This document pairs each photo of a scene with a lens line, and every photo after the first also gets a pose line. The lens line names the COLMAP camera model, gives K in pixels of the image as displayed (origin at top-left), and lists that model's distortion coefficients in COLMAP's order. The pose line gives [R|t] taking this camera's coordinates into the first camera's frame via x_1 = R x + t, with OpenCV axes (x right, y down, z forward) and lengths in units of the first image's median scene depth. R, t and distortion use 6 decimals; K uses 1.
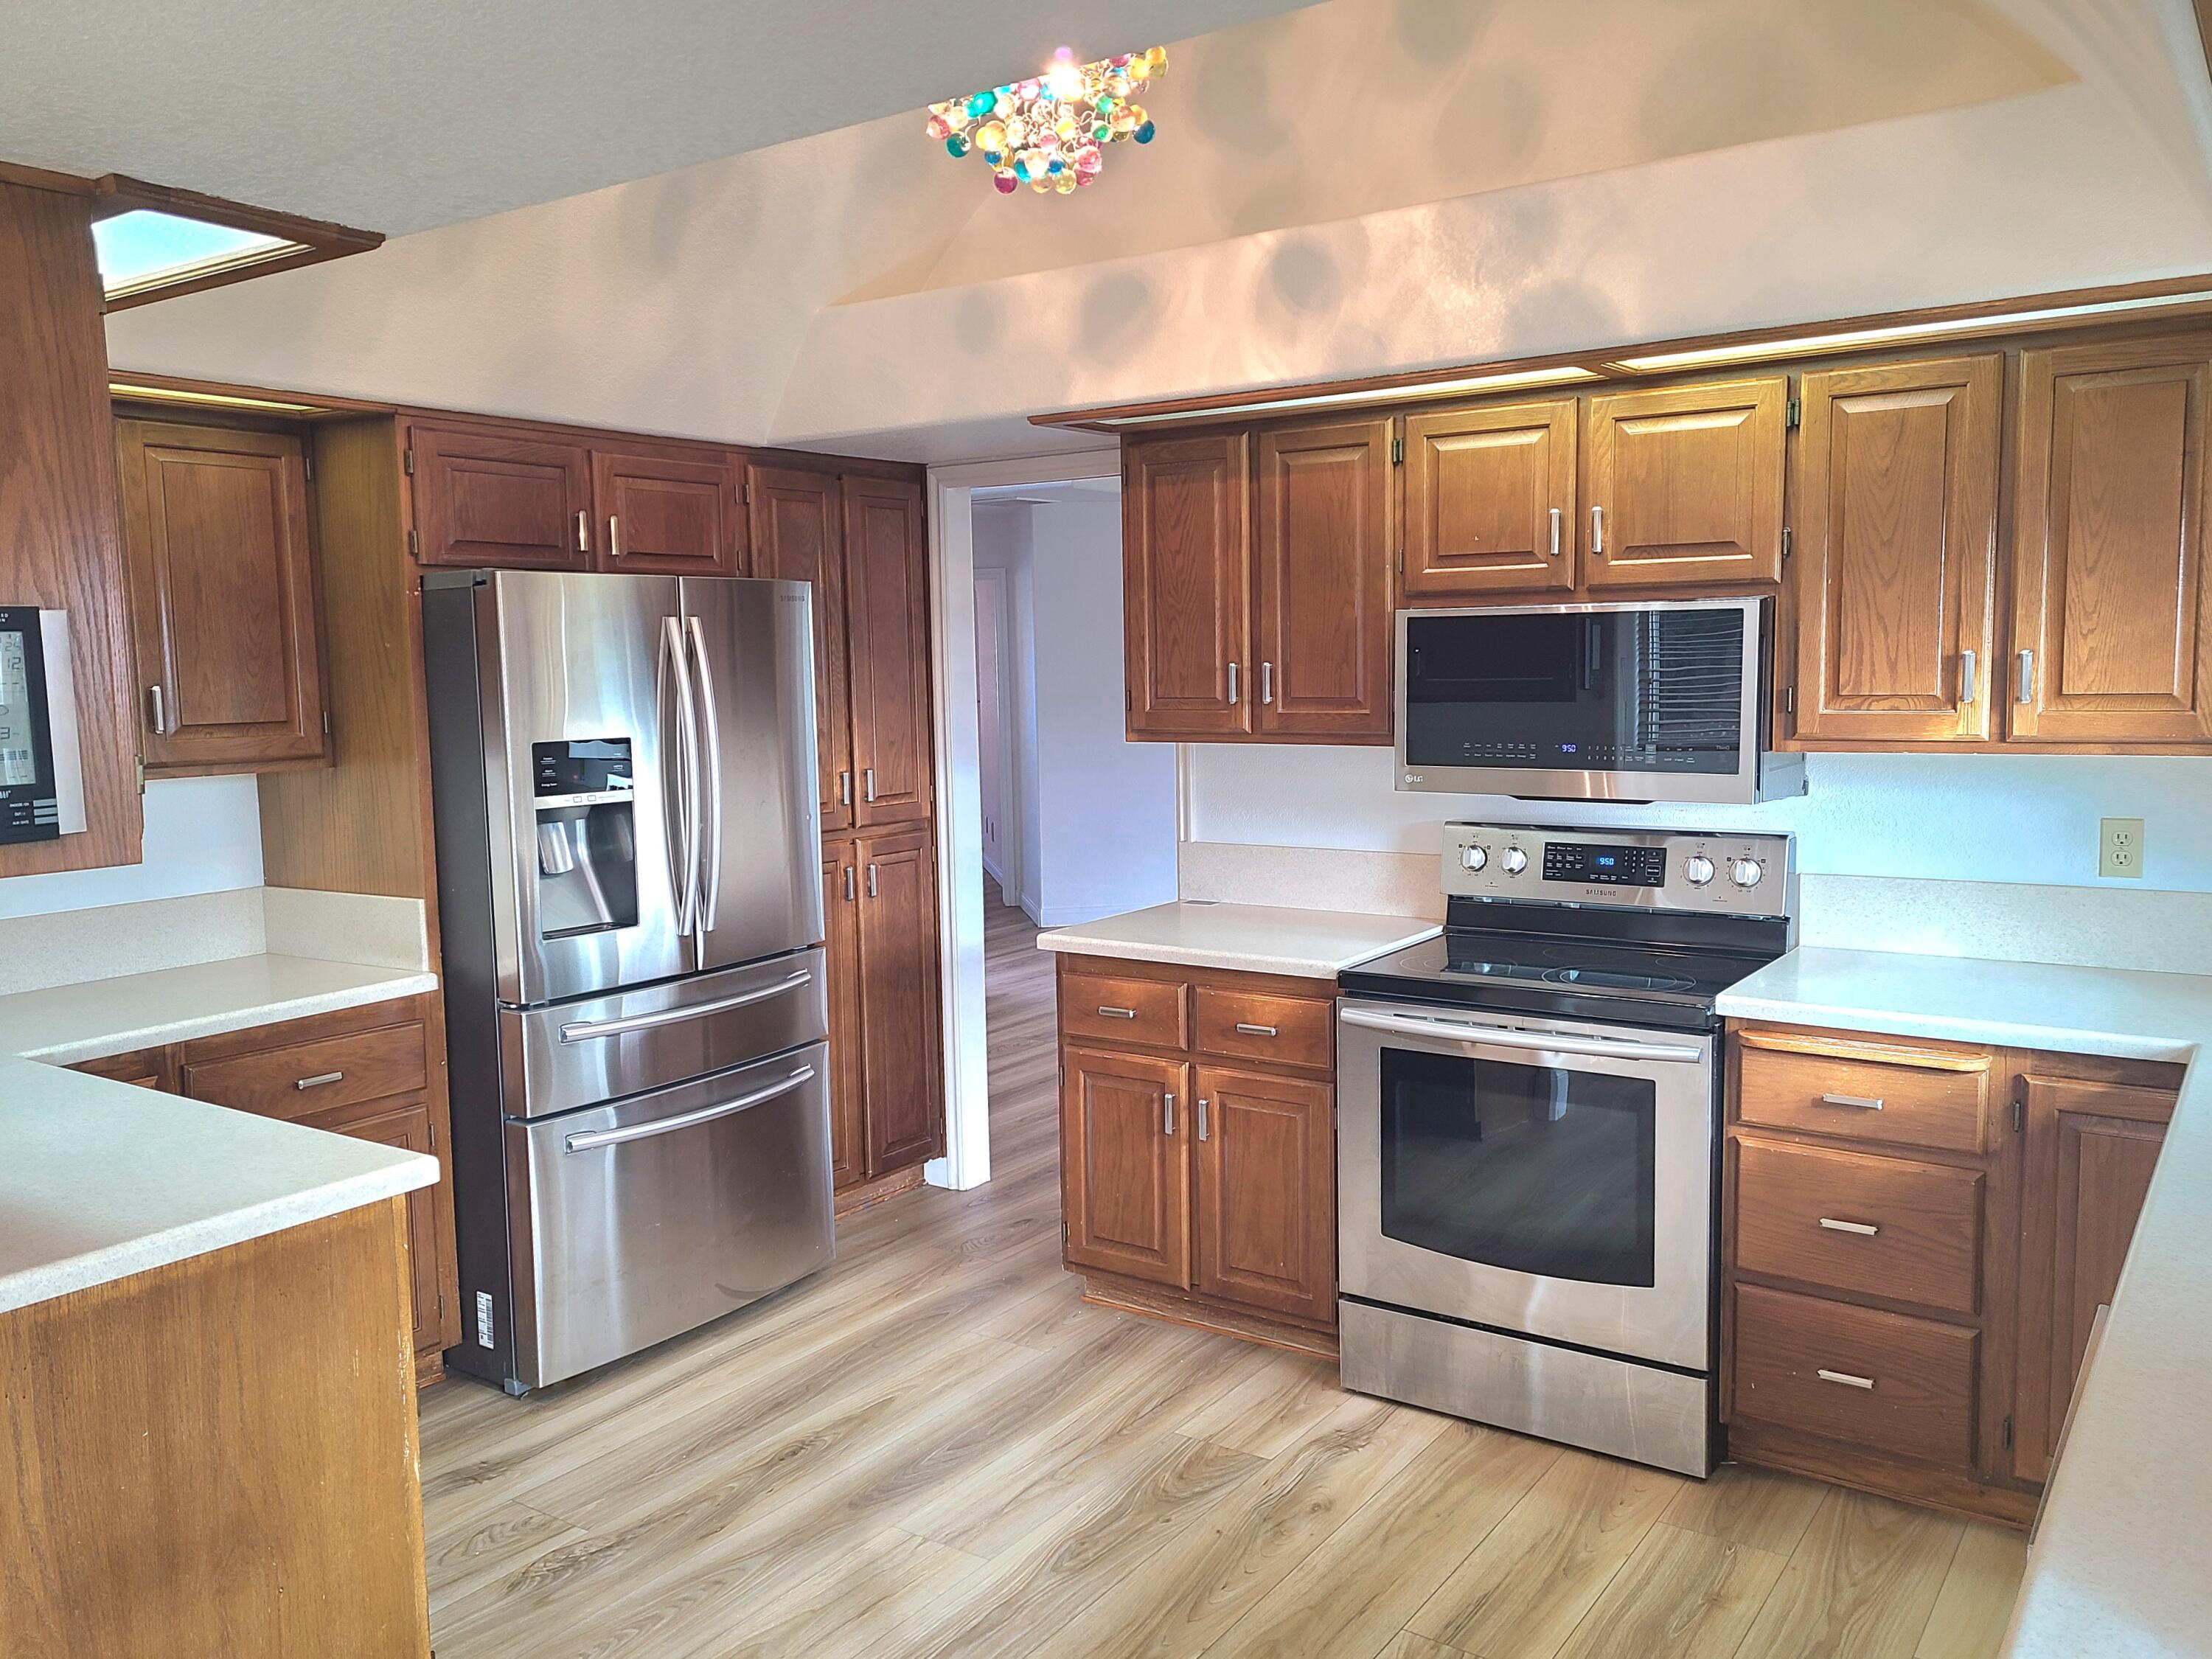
lens RADIAL K [[1676.5, 0, 1104.2], [0, 1676.5, 839.6], [0, 0, 1]] dist [0.023574, -0.002024]
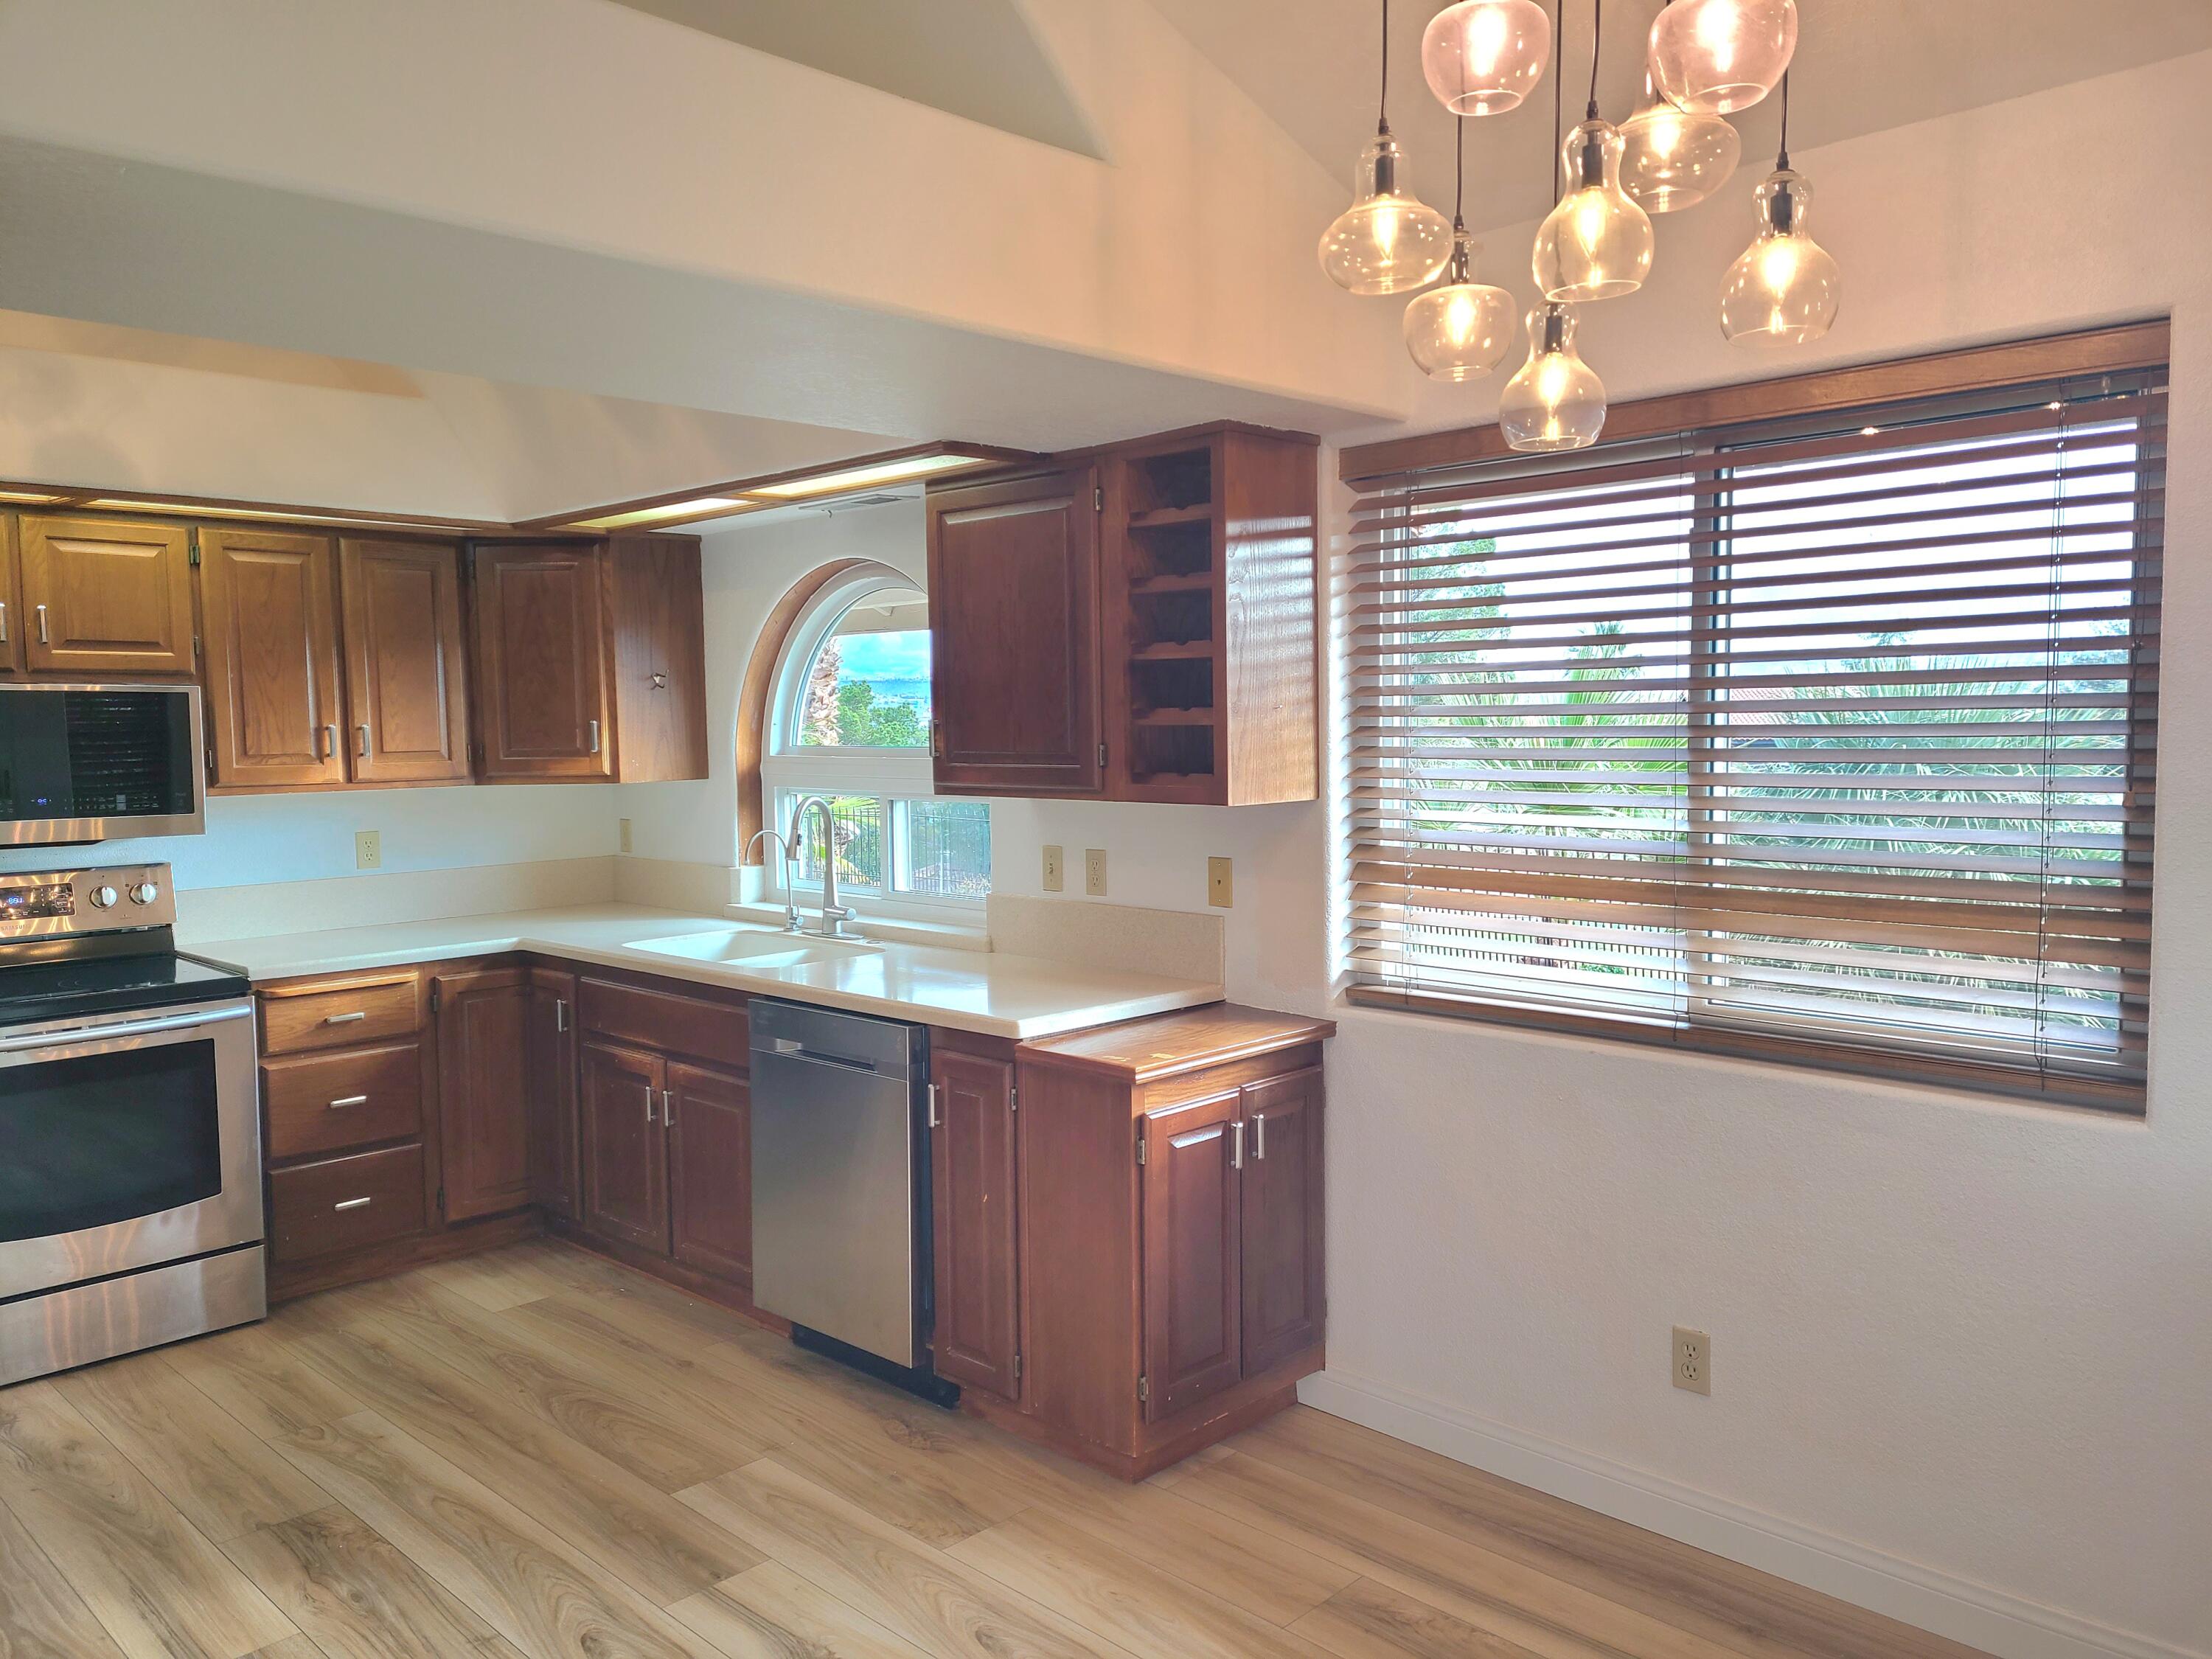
lens RADIAL K [[1676.5, 0, 1102.9], [0, 1676.5, 830.9], [0, 0, 1]] dist [0.023574, -0.002024]
pose [[0.152195, -0.050704, 0.987049, -0.908934], [0.111339, 0.993206, 0.033853, 0.011618], [-0.982059, 0.104744, 0.156806, 0.067611]]
